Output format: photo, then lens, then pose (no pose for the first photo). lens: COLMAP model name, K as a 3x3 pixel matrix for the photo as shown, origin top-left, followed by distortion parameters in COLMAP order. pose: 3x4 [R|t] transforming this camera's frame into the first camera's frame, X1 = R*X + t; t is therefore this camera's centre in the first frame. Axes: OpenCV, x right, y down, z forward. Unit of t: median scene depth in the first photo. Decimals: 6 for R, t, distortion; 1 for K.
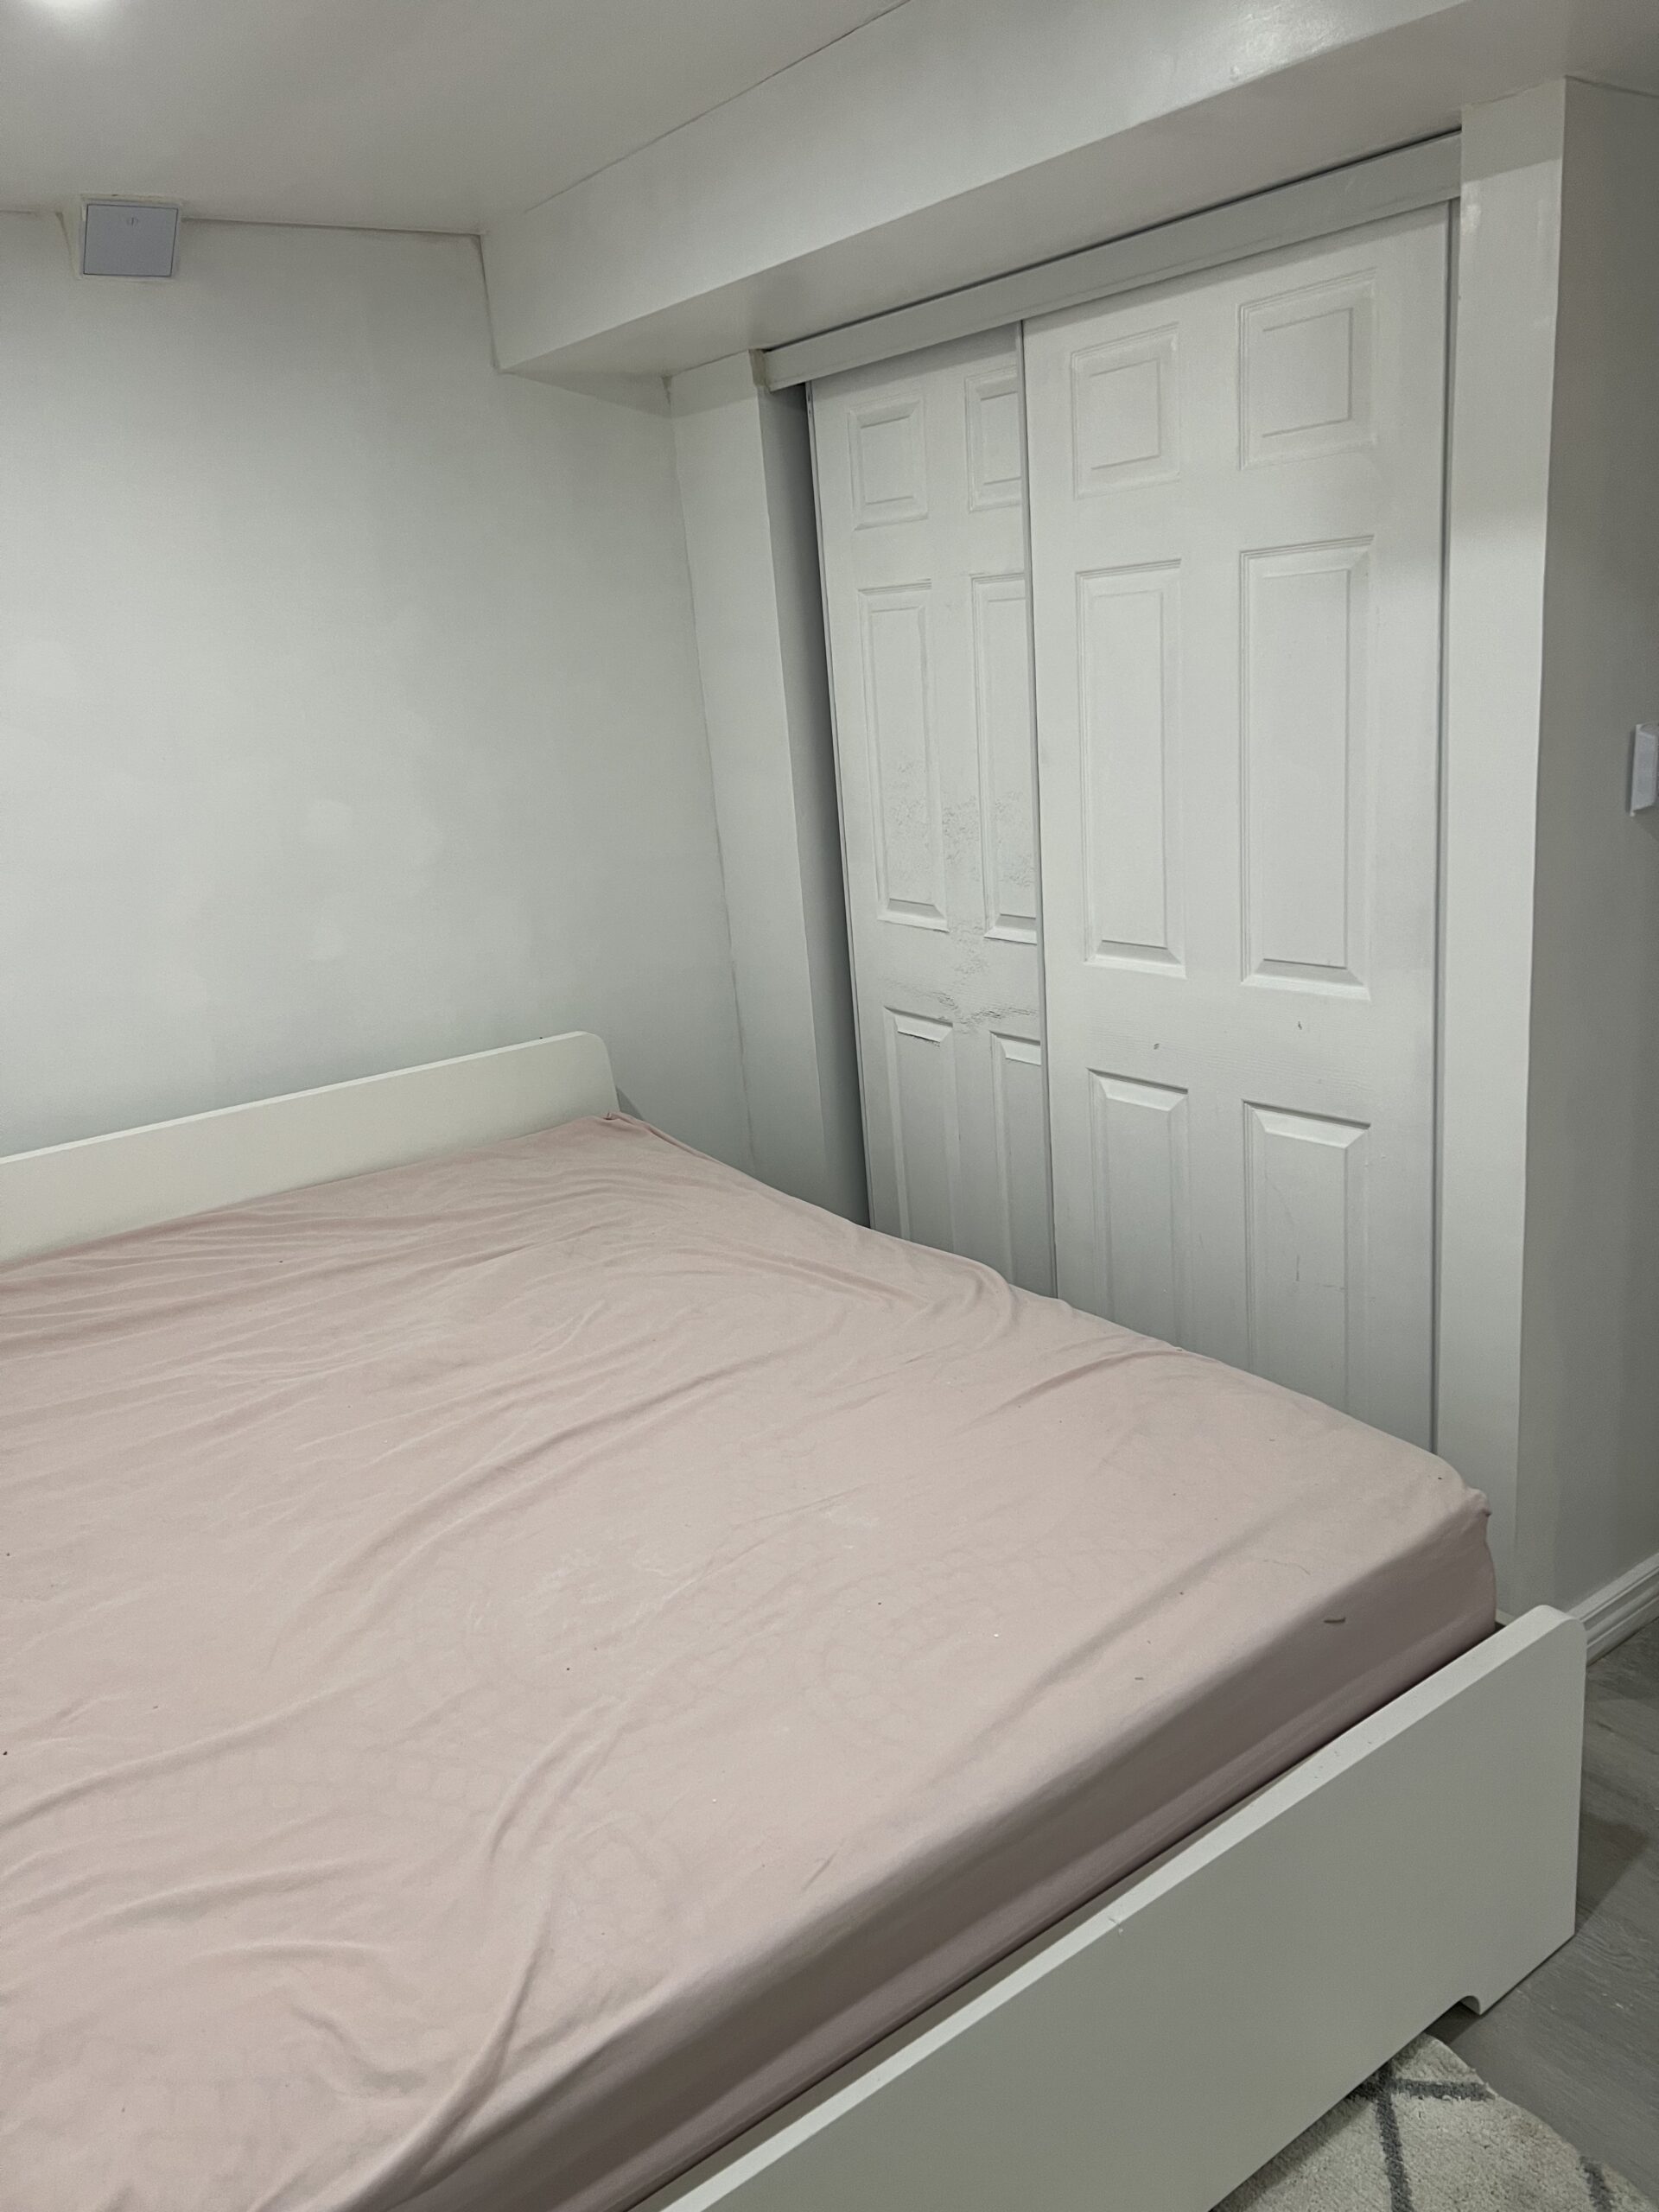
lens RADIAL K [[1654.4, 0, 828.3], [0, 1654.4, 1113.5], [0, 0, 1]] dist [0.002419, -0.015137]
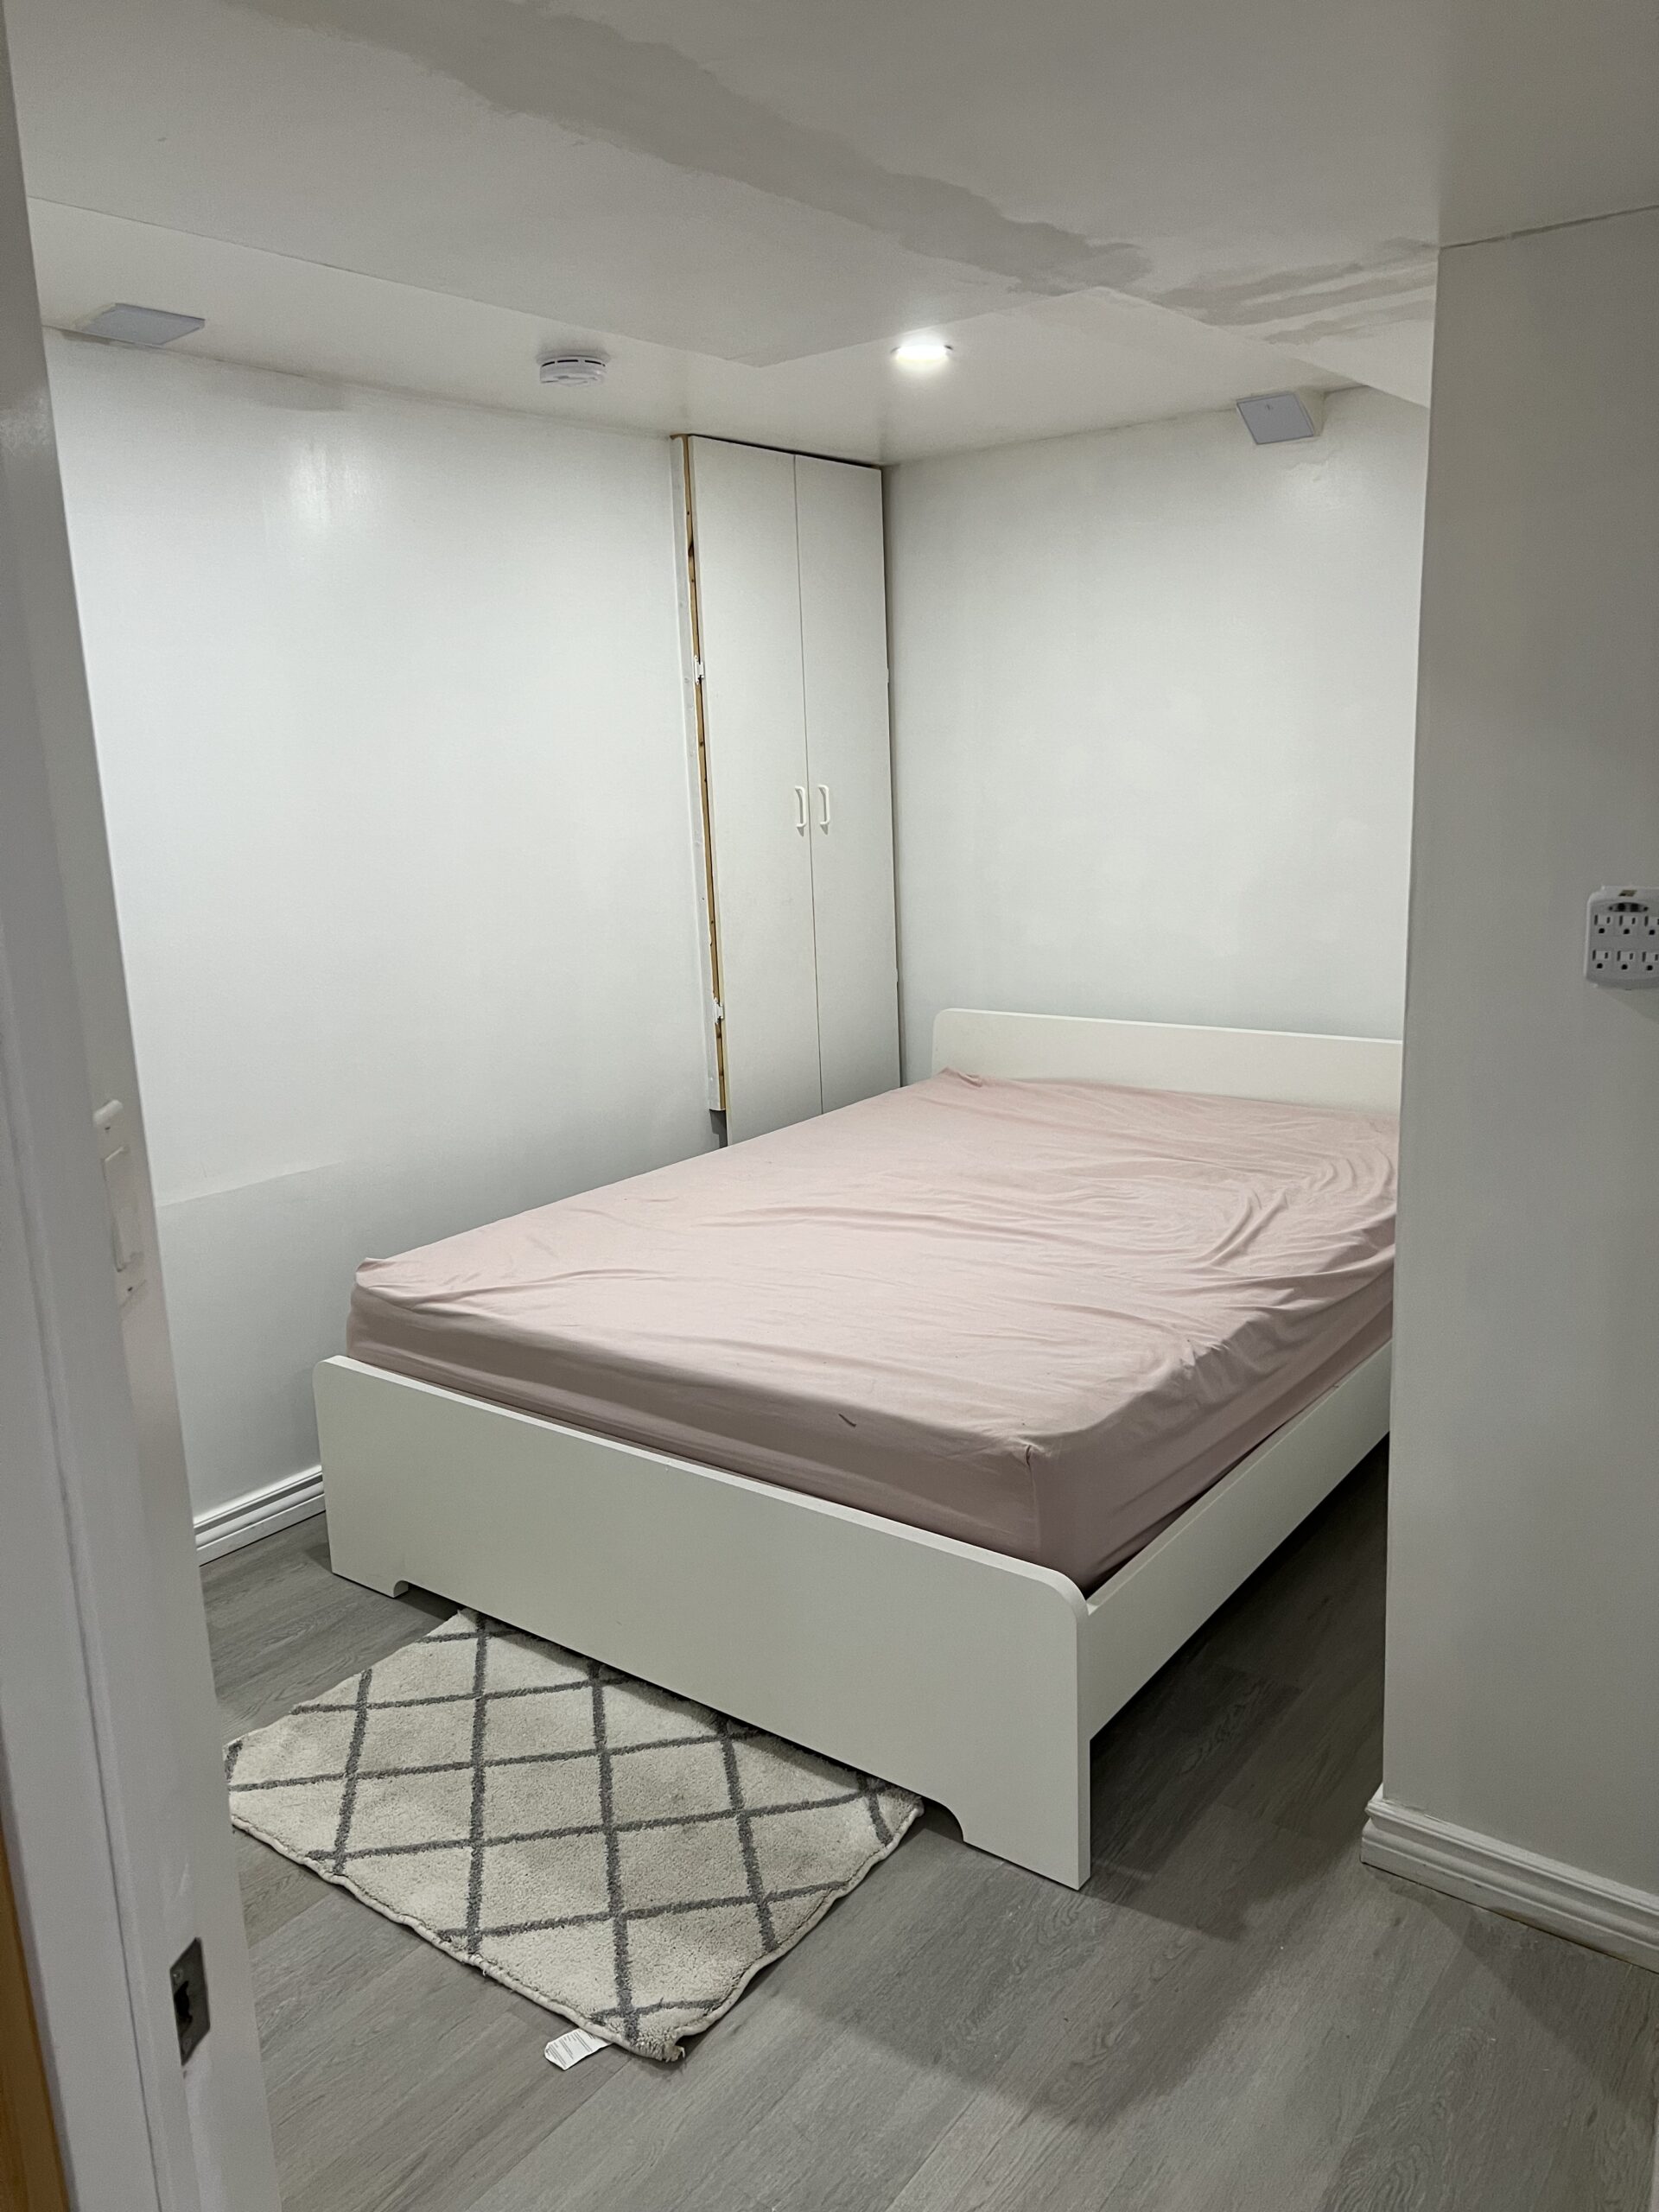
lens RADIAL K [[1654.4, 0, 831.6], [0, 1654.4, 1102.2], [0, 0, 1]] dist [0.002419, -0.015137]
pose [[0.313395, 0.269121, -0.910691, 1.378303], [-0.257705, 0.947117, 0.191202, -0.213272], [0.913987, 0.174768, 0.366175, 0.340518]]
